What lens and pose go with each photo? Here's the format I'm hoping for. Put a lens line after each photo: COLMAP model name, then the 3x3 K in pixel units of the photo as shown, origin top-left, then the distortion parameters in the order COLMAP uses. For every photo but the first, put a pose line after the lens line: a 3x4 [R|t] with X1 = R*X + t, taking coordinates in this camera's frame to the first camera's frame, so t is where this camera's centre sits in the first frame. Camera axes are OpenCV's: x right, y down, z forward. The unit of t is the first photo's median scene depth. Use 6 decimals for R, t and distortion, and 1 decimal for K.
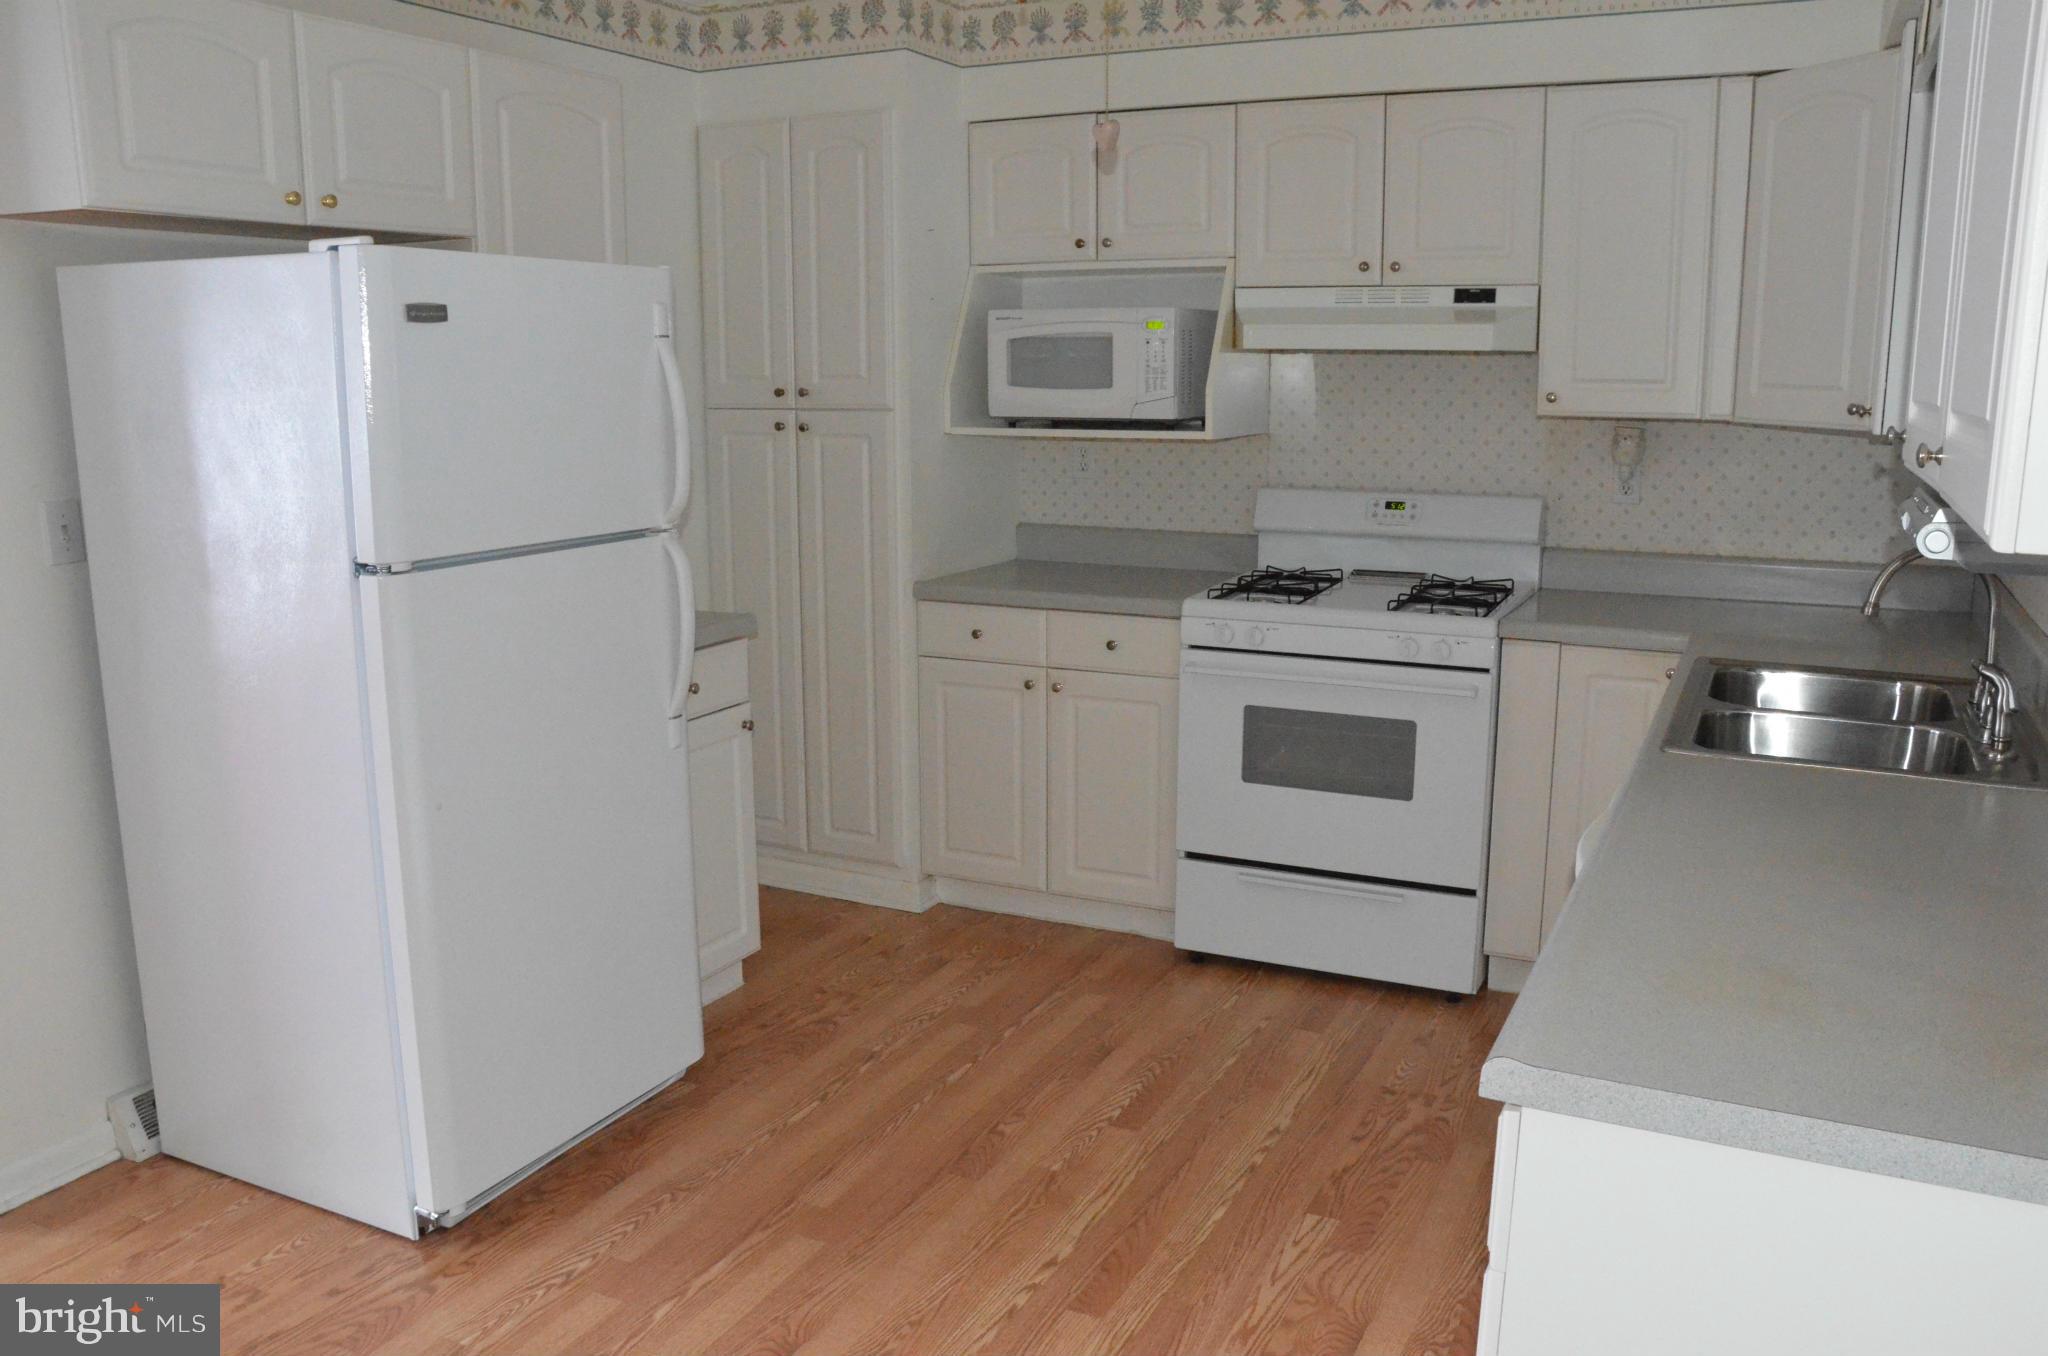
lens RADIAL K [[1611.5, 0, 1068.1], [0, 1611.5, 678.8], [0, 0, 1]] dist [-0.171133, 0.161754]
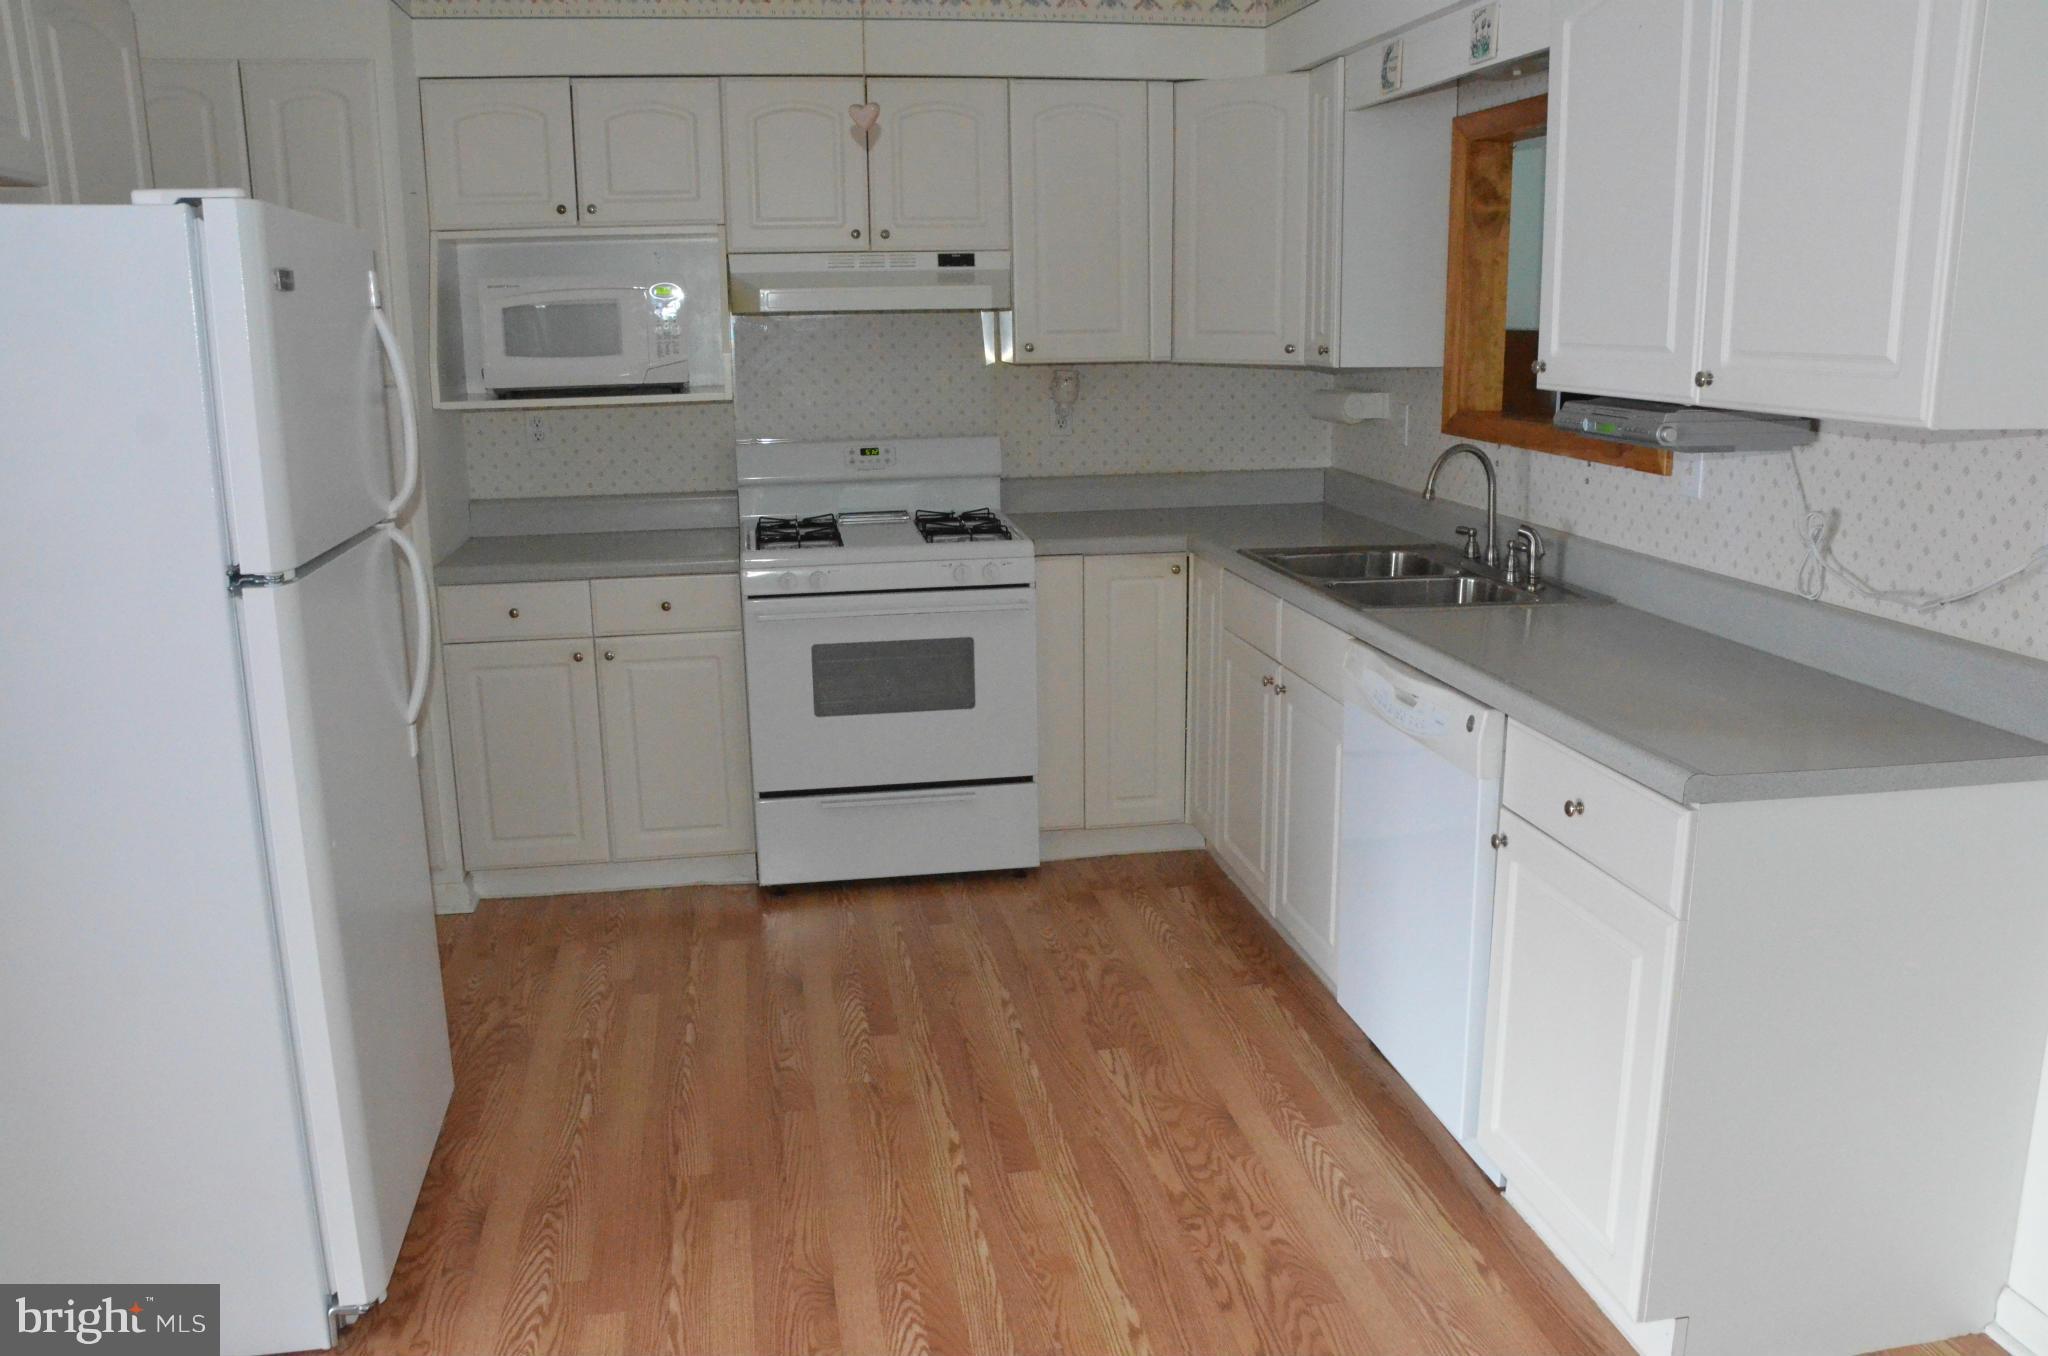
lens RADIAL K [[1625.7, 0, 1024.0], [0, 1625.7, 678.0], [0, 0, 1]] dist [-0.147005, 0.084187]
pose [[0.807775, -0.138139, 0.573077, -0.406917], [0.124254, 0.990213, 0.063548, -0.013314], [-0.576247, 0.019875, 0.817034, 0.036637]]
